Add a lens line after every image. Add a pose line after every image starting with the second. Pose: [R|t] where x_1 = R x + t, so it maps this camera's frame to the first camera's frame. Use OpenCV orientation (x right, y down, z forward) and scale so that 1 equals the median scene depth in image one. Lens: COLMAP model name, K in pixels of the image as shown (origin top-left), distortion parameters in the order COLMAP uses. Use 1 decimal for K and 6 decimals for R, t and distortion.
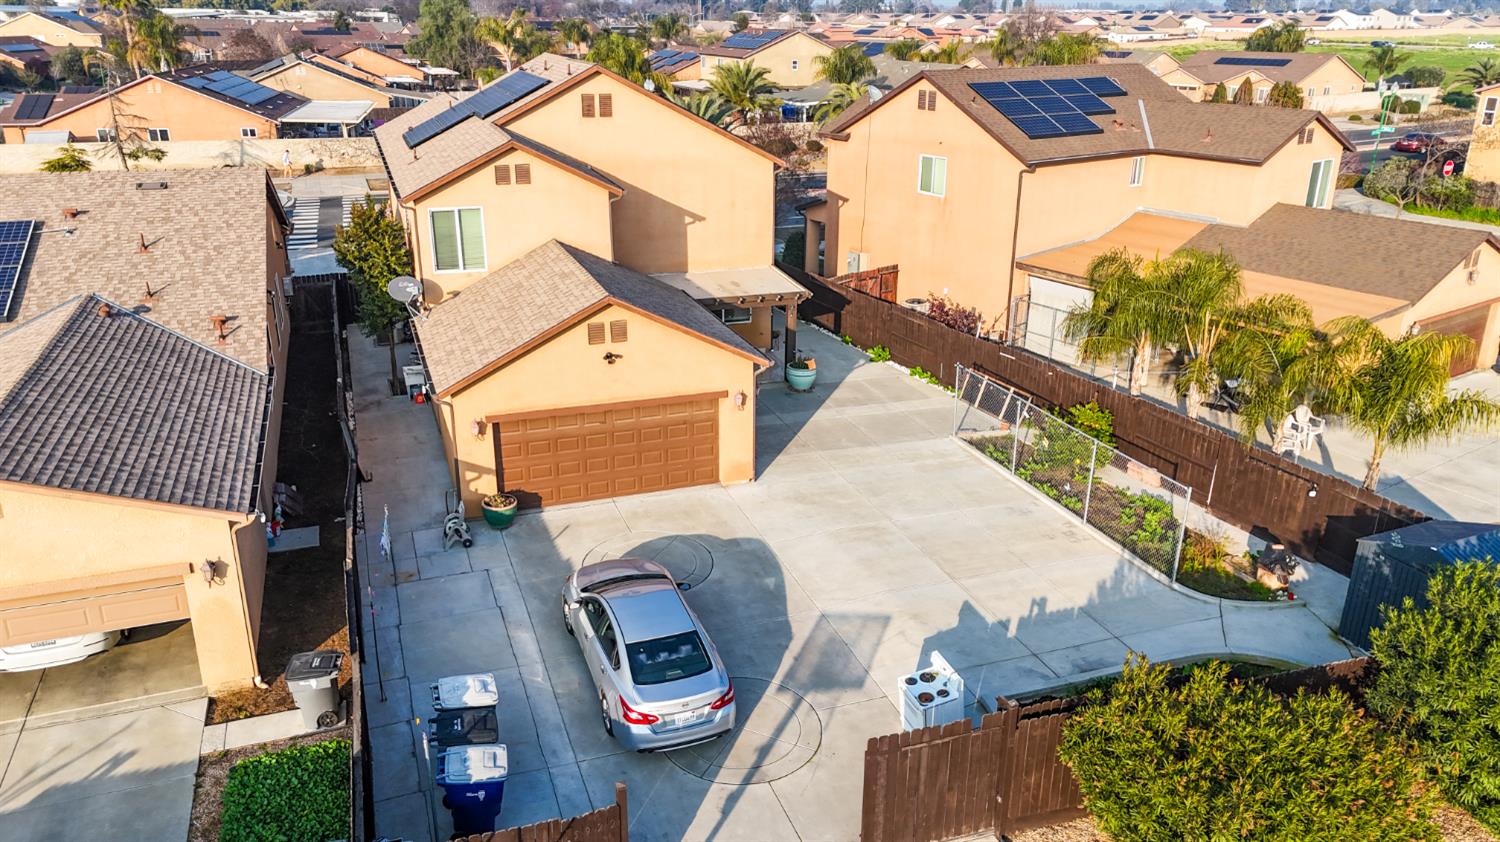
lens RADIAL K [[1100.3, 0, 758.6], [0, 1100.3, 416.0], [0, 0, 1]] dist [0.057702, -0.048006]
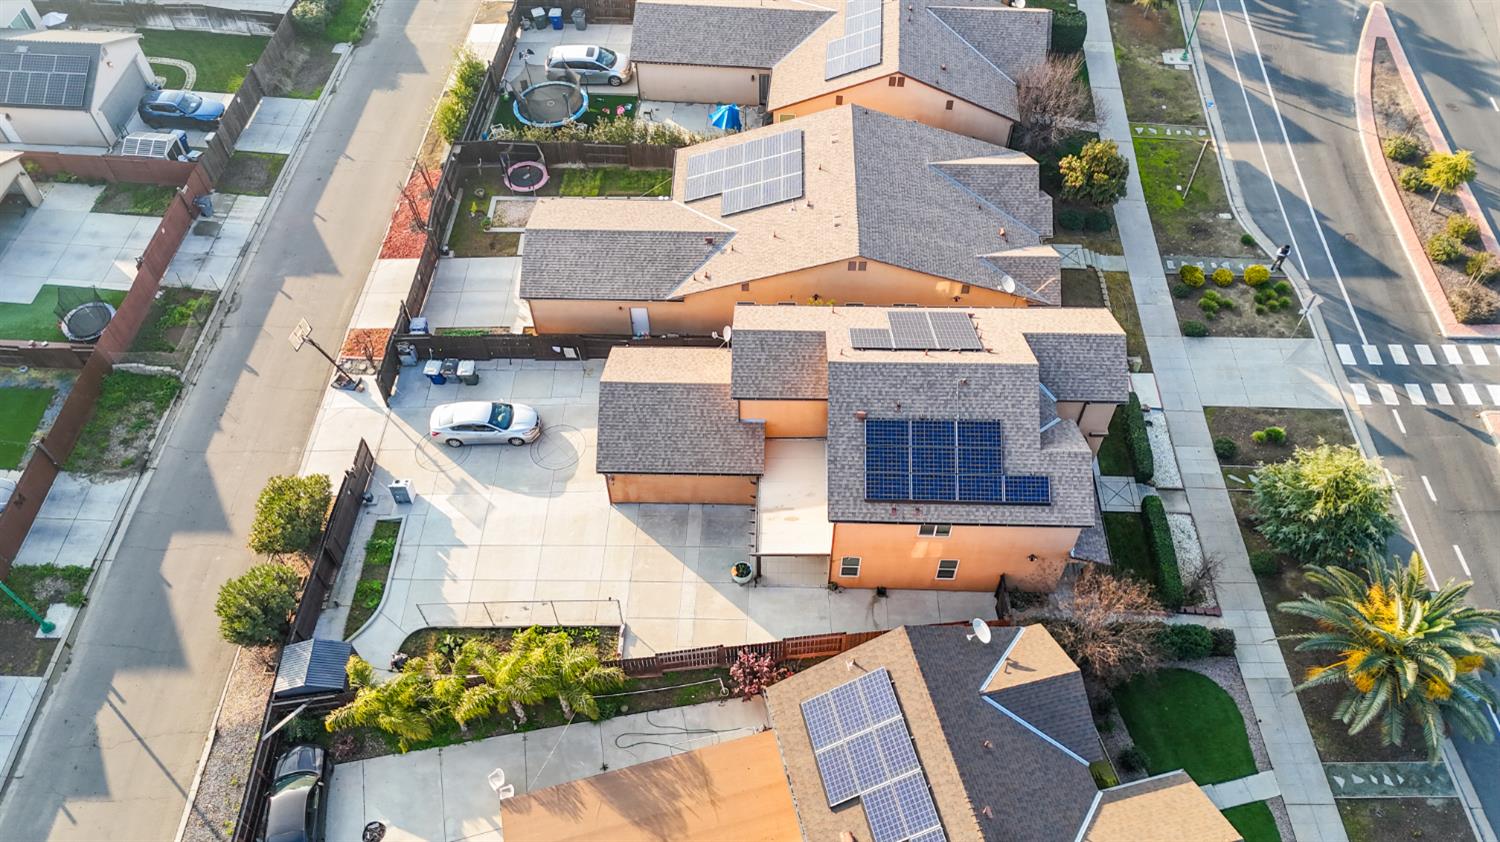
lens RADIAL K [[1095.0, 0, 750.0], [0, 1095.0, 421.0], [0, 0, 1]] dist [0.072805, -0.070470]
pose [[-0.366741, 0.732503, -0.573533, 0.949699], [-0.319390, 0.479885, 0.817129, -1.749678], [0.873780, 0.482856, 0.057961, 1.073993]]
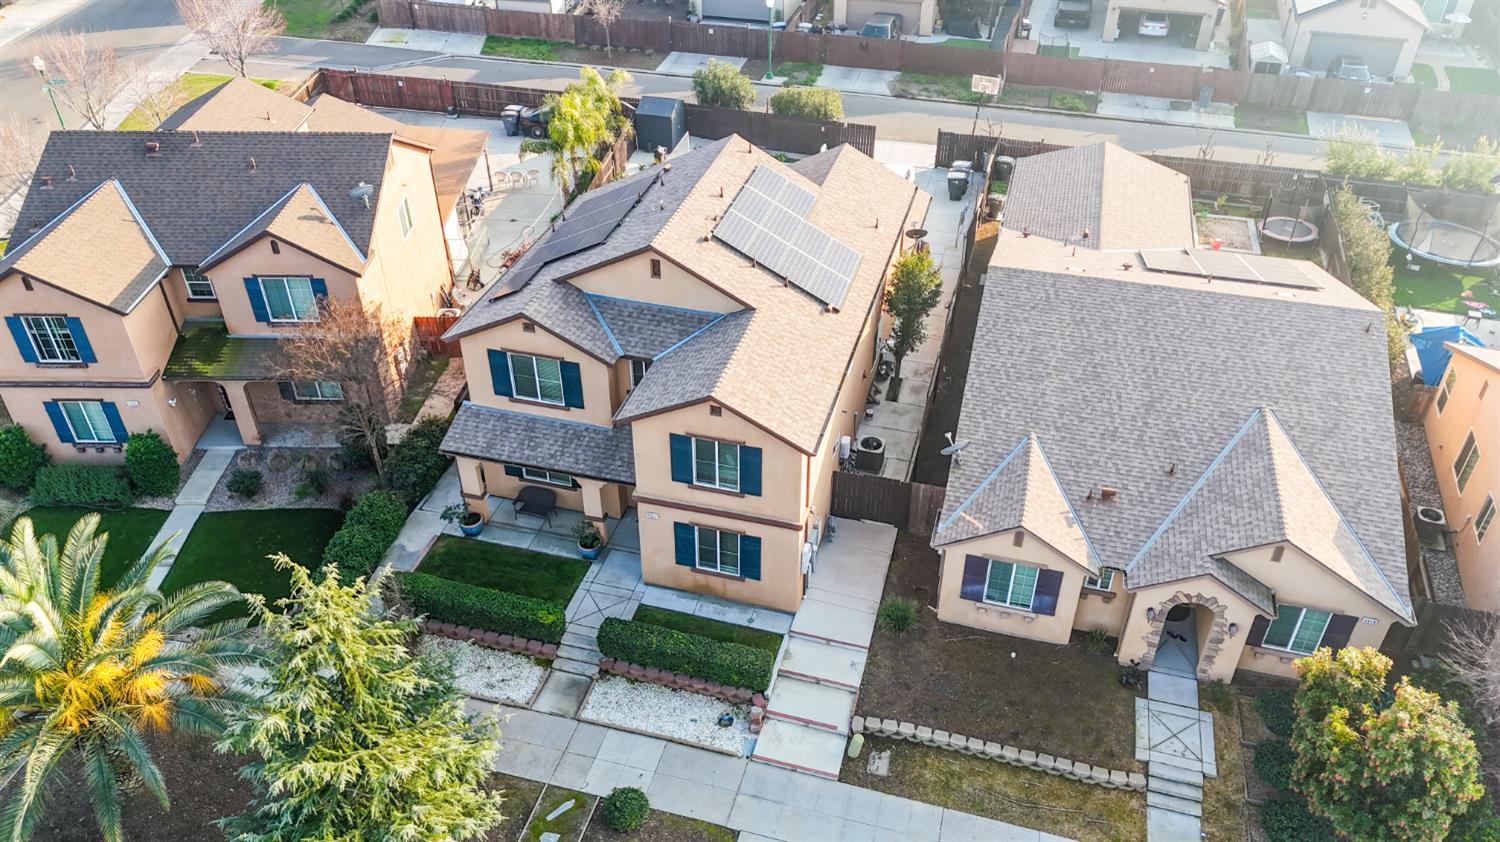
lens RADIAL K [[1100.3, 0, 758.6], [0, 1100.3, 416.0], [0, 0, 1]] dist [0.057702, -0.048006]
pose [[-0.814283, -0.351567, 0.461893, -1.021941], [0.189445, 0.591196, 0.783963, -1.324028], [-0.548684, 0.725871, -0.414798, 2.111275]]
